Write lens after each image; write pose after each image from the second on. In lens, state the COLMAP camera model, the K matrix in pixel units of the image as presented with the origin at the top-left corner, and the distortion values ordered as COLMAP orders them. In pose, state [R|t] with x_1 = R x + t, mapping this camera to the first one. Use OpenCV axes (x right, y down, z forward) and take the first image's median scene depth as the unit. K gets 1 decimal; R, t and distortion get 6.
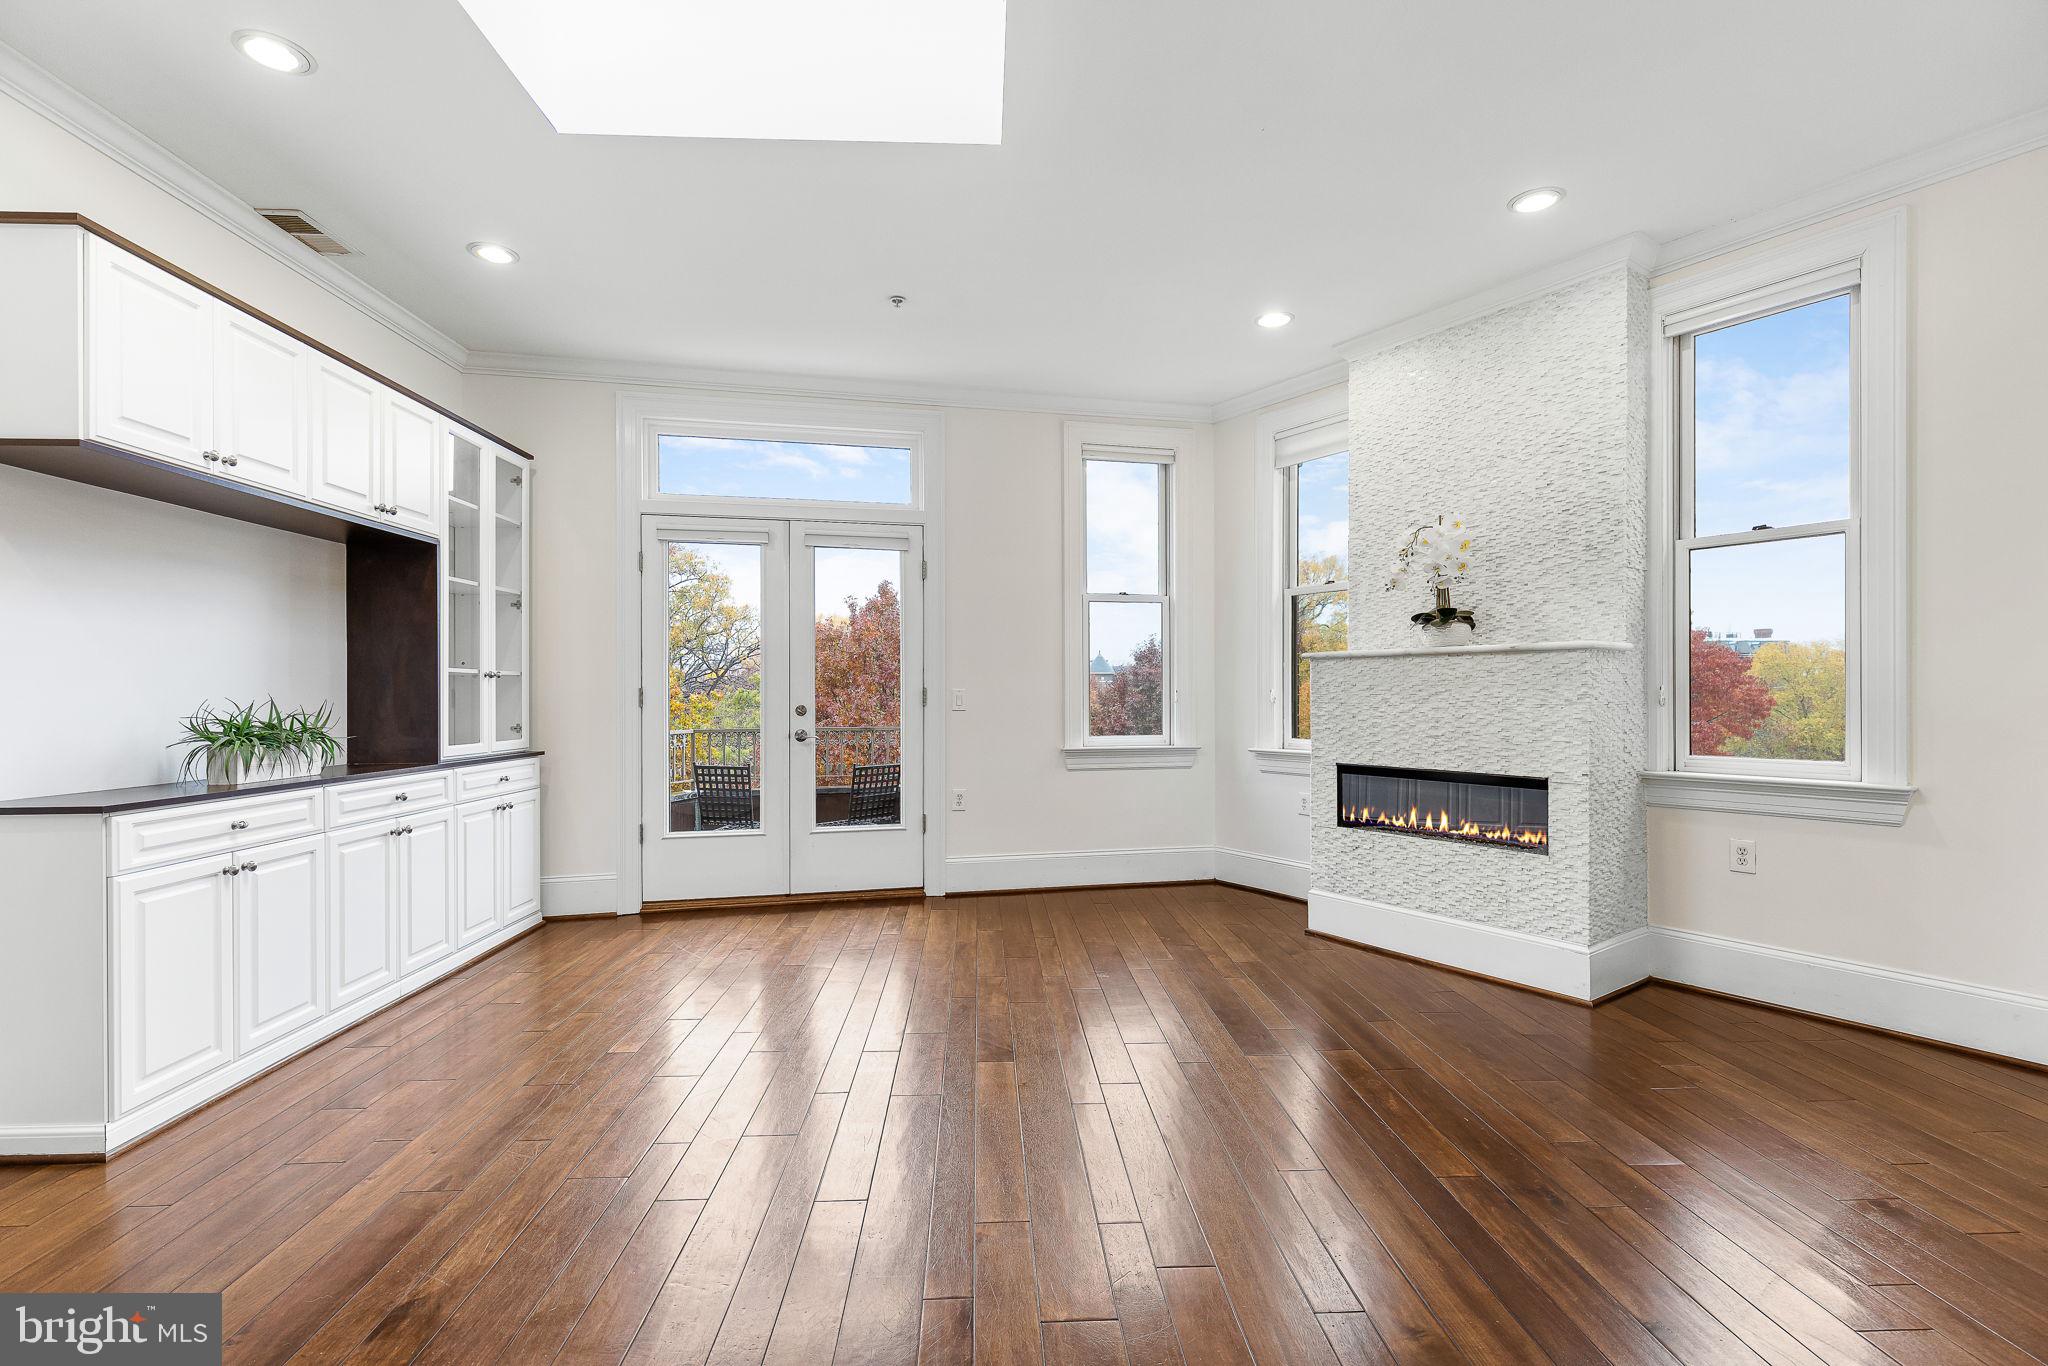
lens RADIAL K [[923.7, 0, 1020.4], [0, 923.7, 689.3], [0, 0, 1]] dist [0.008254, -0.001472]
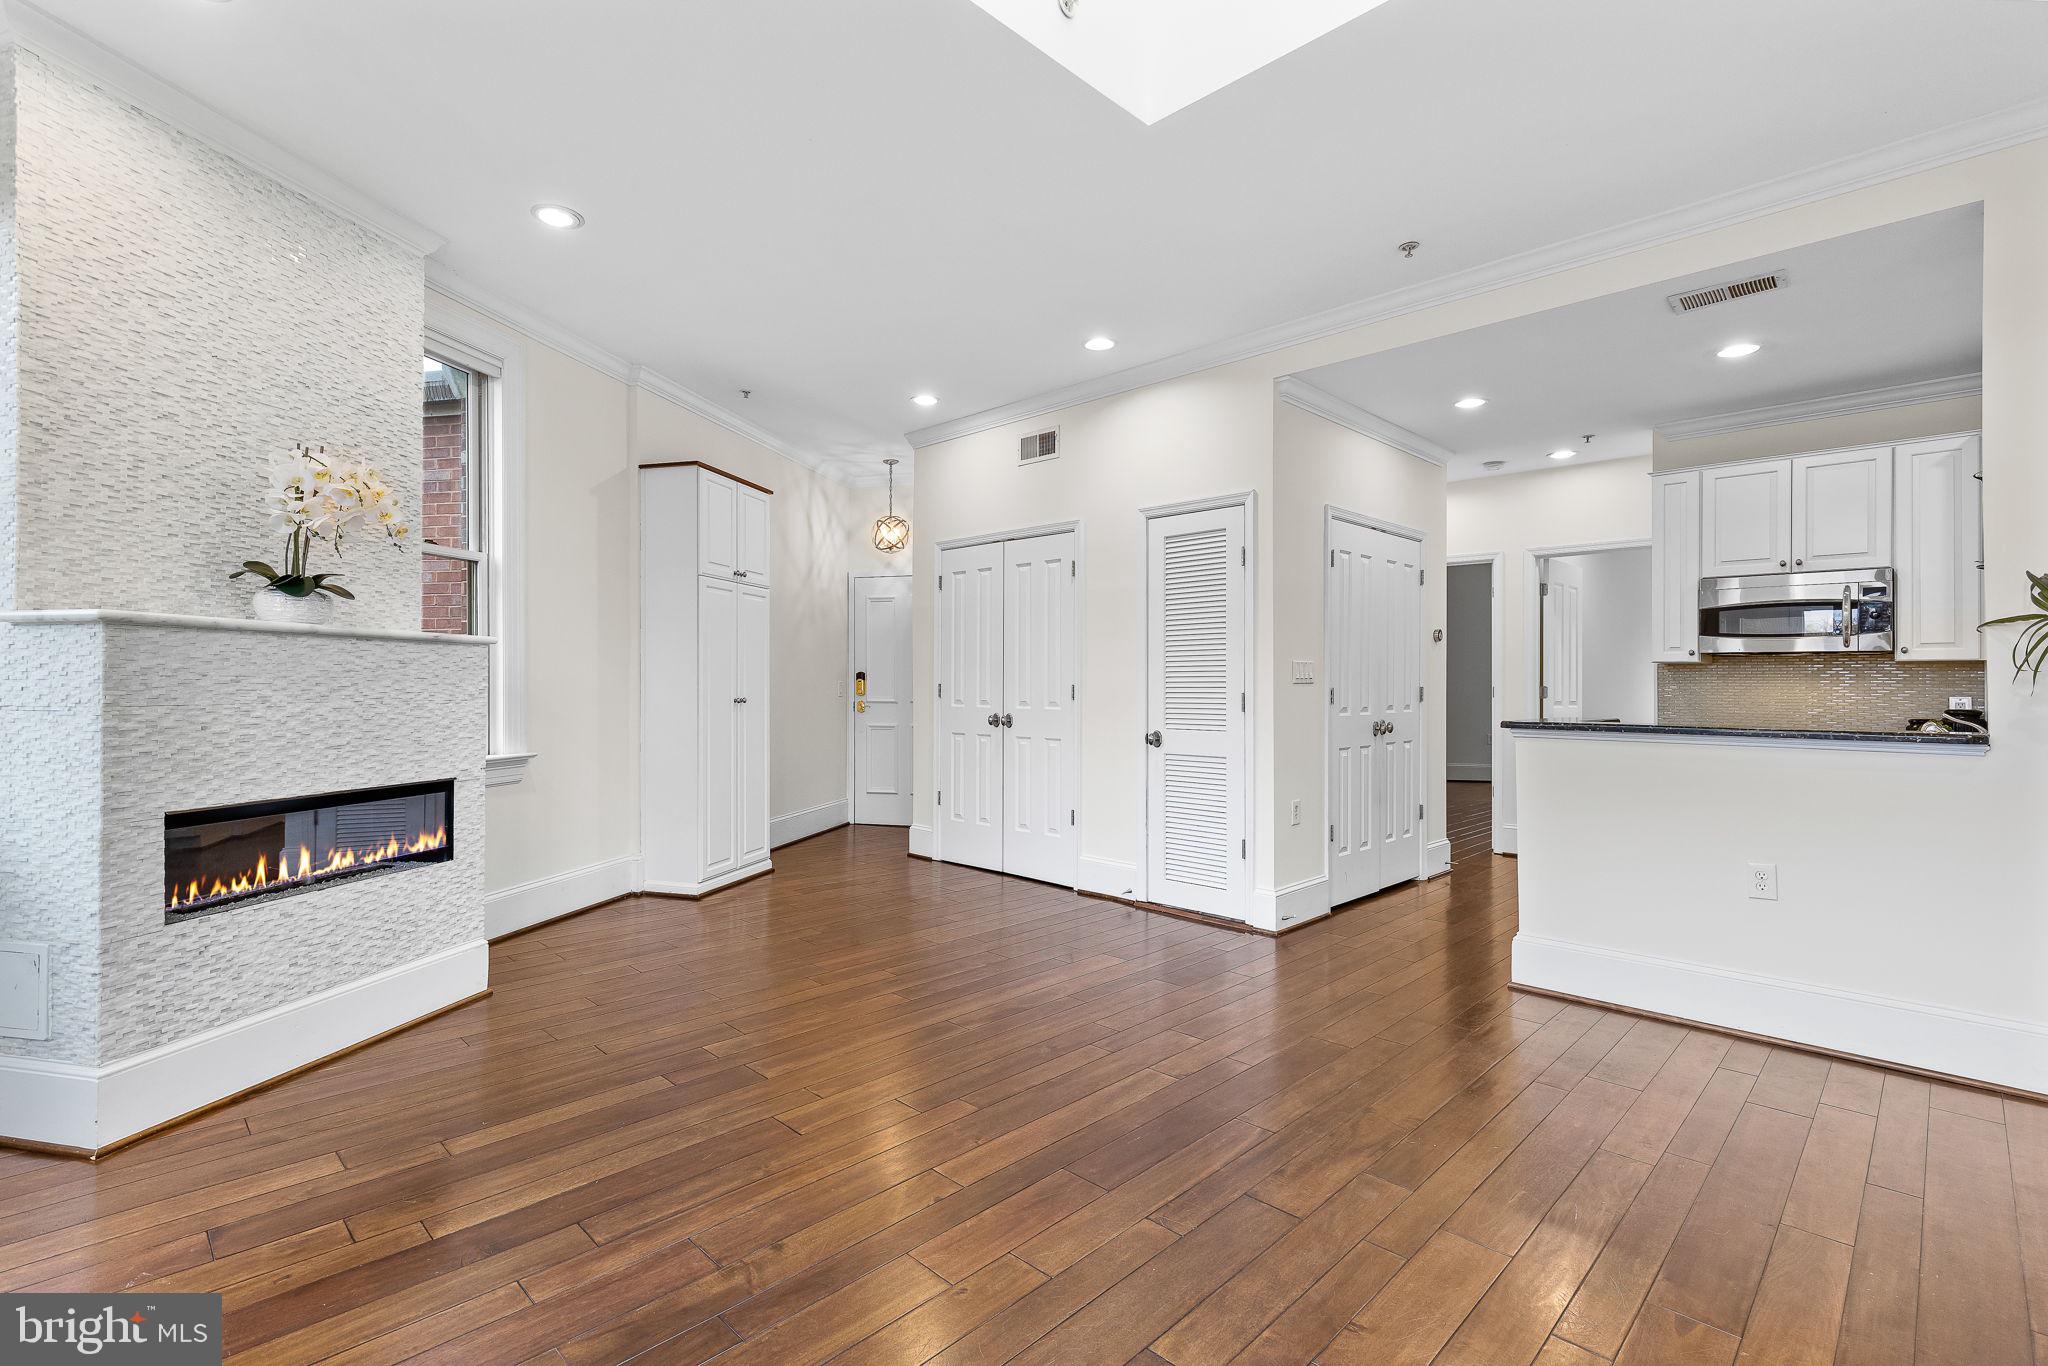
lens RADIAL K [[923.7, 0, 1005.6], [0, 923.7, 675.7], [0, 0, 1]] dist [0.008254, -0.001472]
pose [[-0.670814, 0.007713, 0.741586, -0.439021], [-0.005629, 0.999864, -0.015490, 0.002540], [-0.741604, -0.014565, -0.670679, 1.046980]]
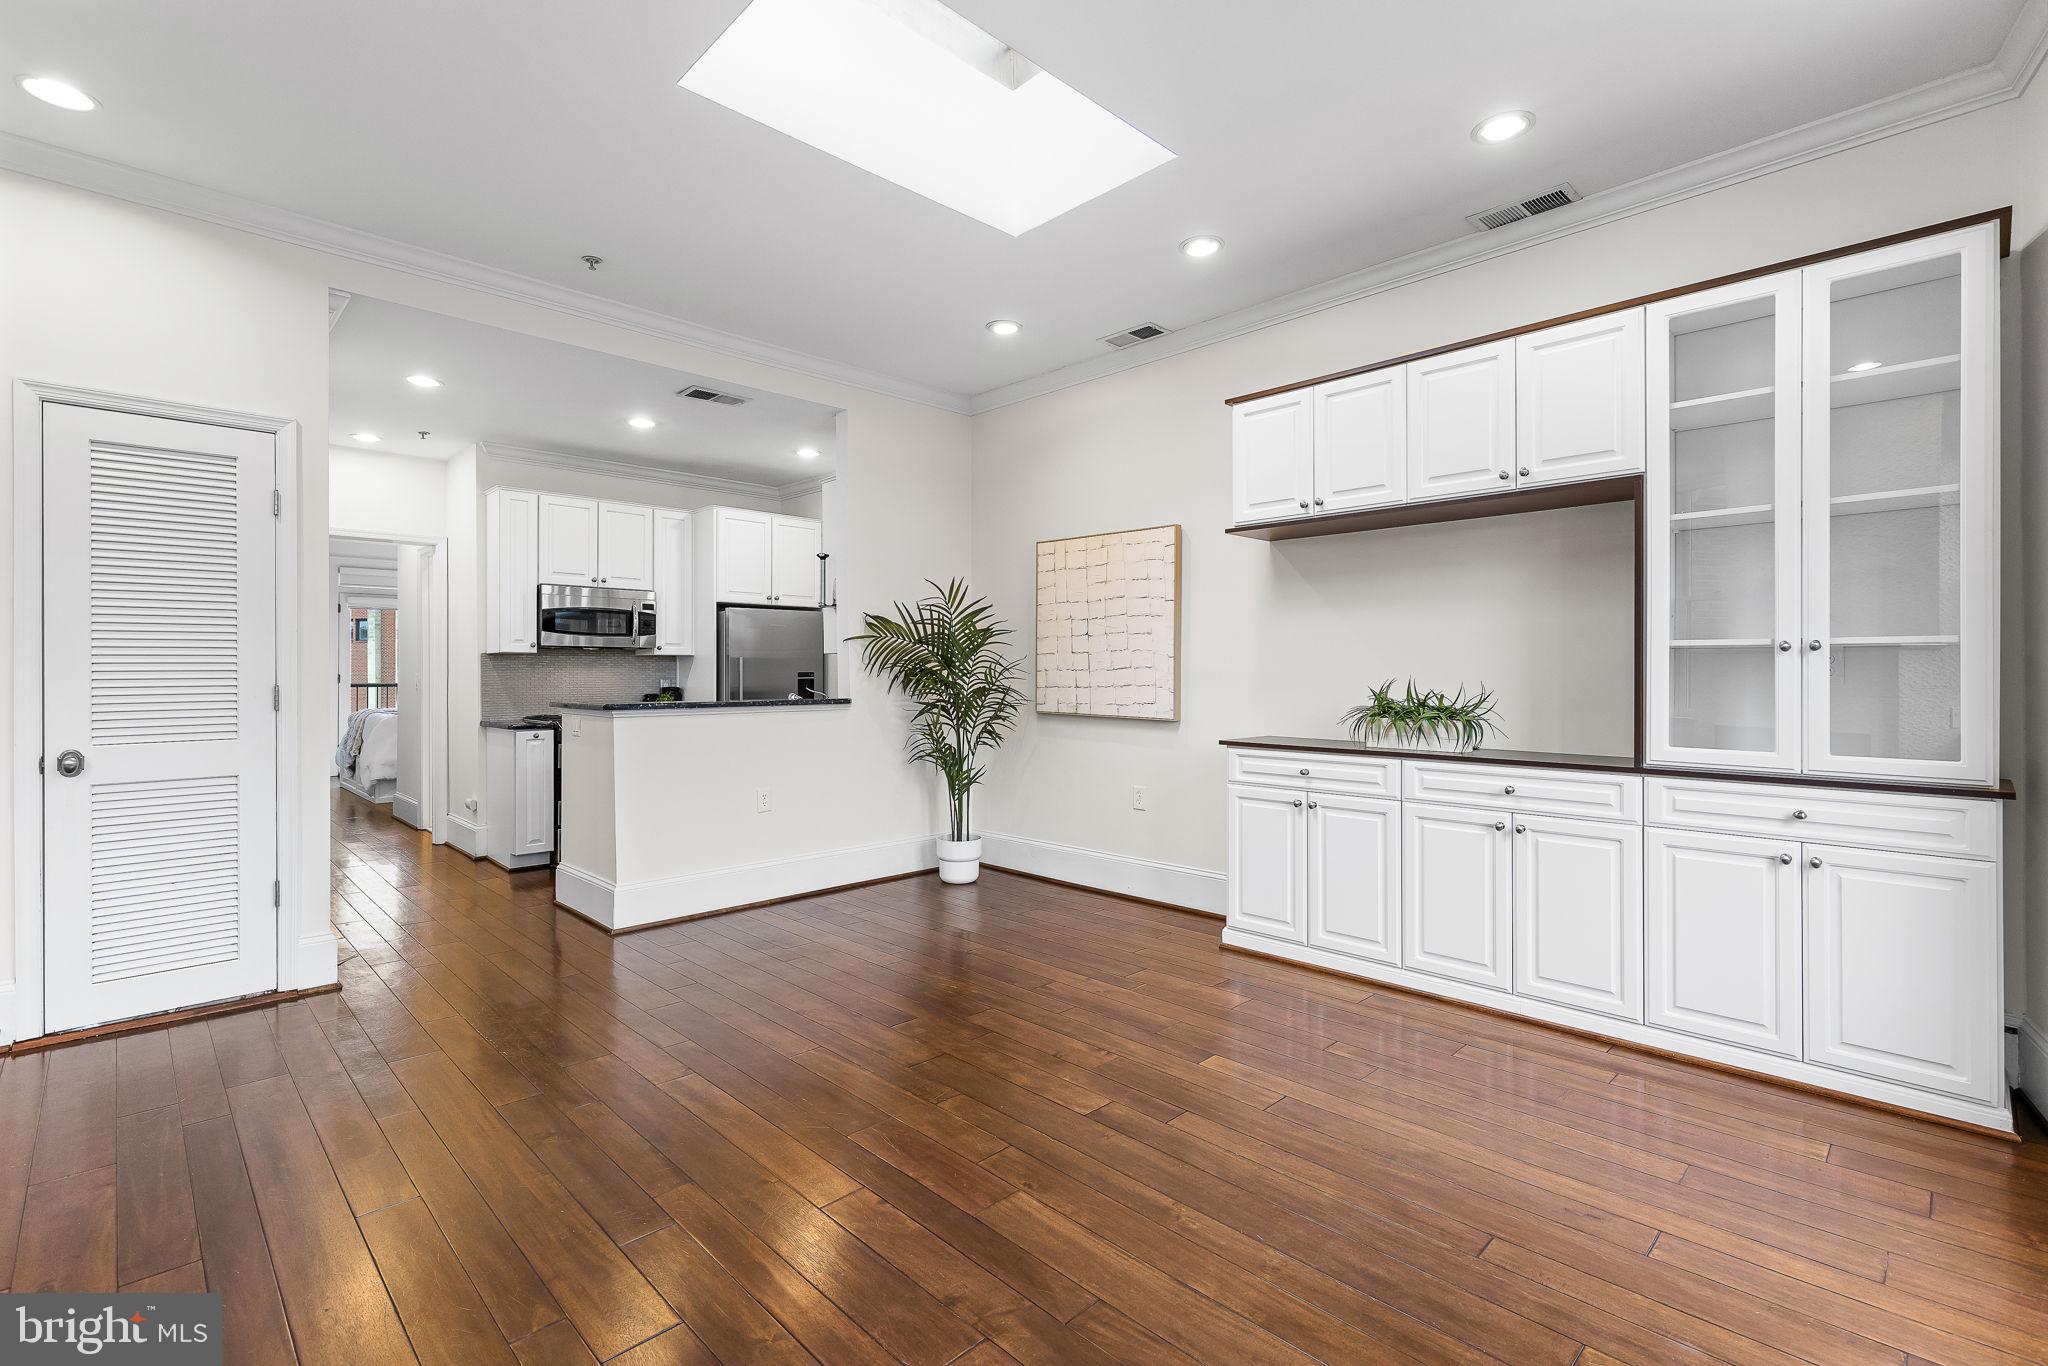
lens RADIAL K [[923.7, 0, 1011.3], [0, 923.7, 669.8], [0, 0, 1]] dist [0.008254, -0.001472]
pose [[-0.751410, 0.004935, -0.659817, 0.246715], [0.008618, 0.999960, -0.002335, -0.002573], [0.659779, -0.007441, -0.751423, 1.152262]]
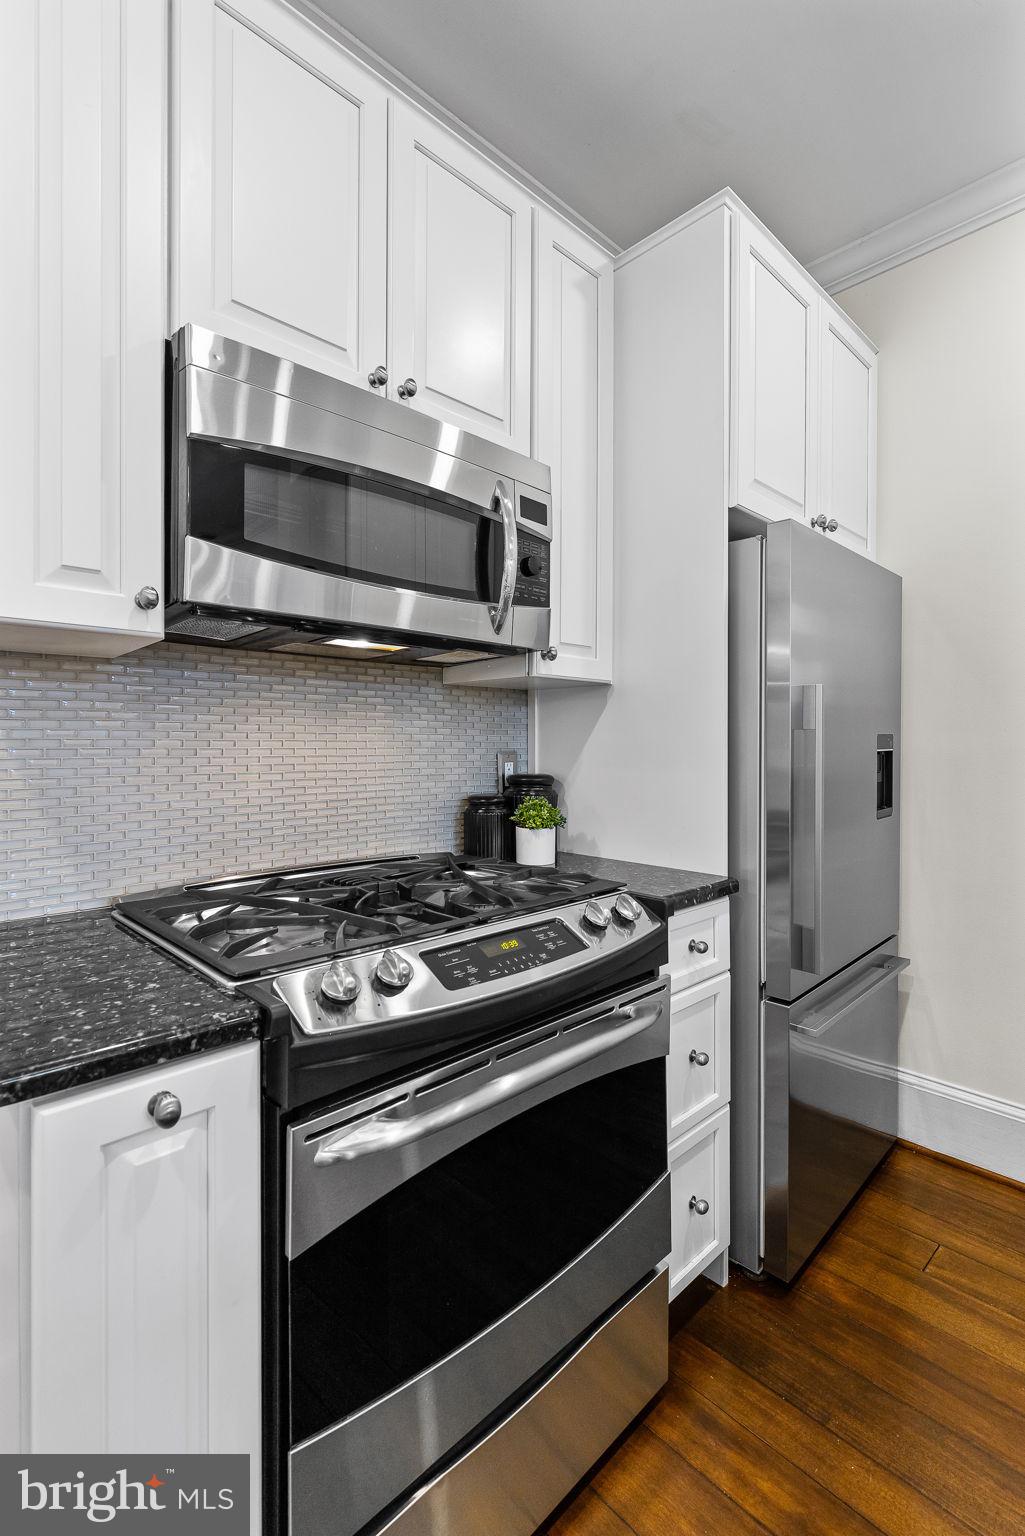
lens RADIAL K [[692.8, 0, 503.8], [0, 692.8, 747.6], [0, 0, 1]] dist [0.008254, -0.001472]
pose [[-0.757898, 0.007004, -0.652336, -0.081537], [0.004142, 0.999974, 0.005924, -0.000928], [0.652360, 0.001788, -0.757907, -0.158323]]
